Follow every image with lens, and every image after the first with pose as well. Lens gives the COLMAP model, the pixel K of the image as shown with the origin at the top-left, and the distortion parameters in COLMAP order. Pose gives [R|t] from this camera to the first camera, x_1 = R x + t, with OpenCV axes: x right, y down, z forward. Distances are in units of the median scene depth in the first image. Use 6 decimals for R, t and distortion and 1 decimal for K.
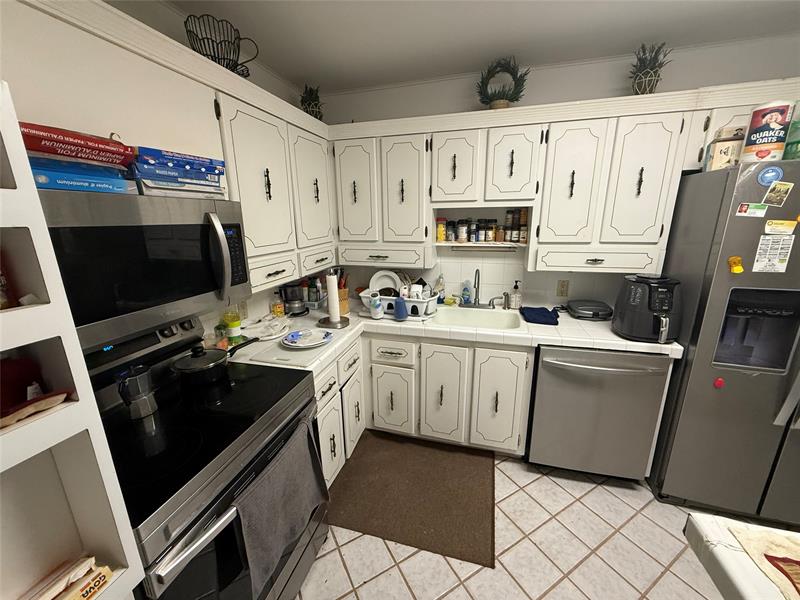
lens RADIAL K [[318.7, 0, 396.8], [0, 318.7, 300.4], [0, 0, 1]] dist [0.001785, -0.001130]
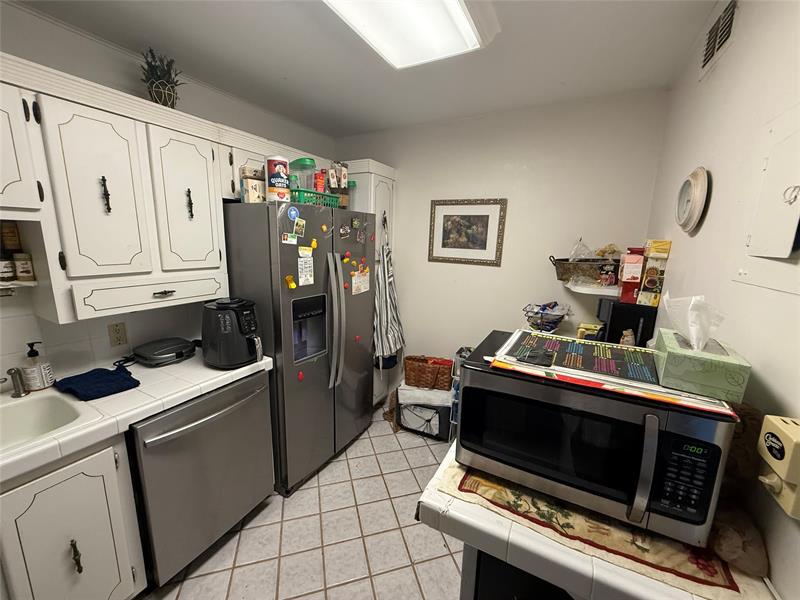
lens RADIAL K [[318.7, 0, 399.5], [0, 318.7, 299.9], [0, 0, 1]] dist [0.001785, -0.001130]
pose [[0.215456, -0.165452, 0.962395, -0.043872], [0.215408, 0.969318, 0.118417, -0.082409], [-0.952459, 0.181794, 0.244485, 0.251430]]
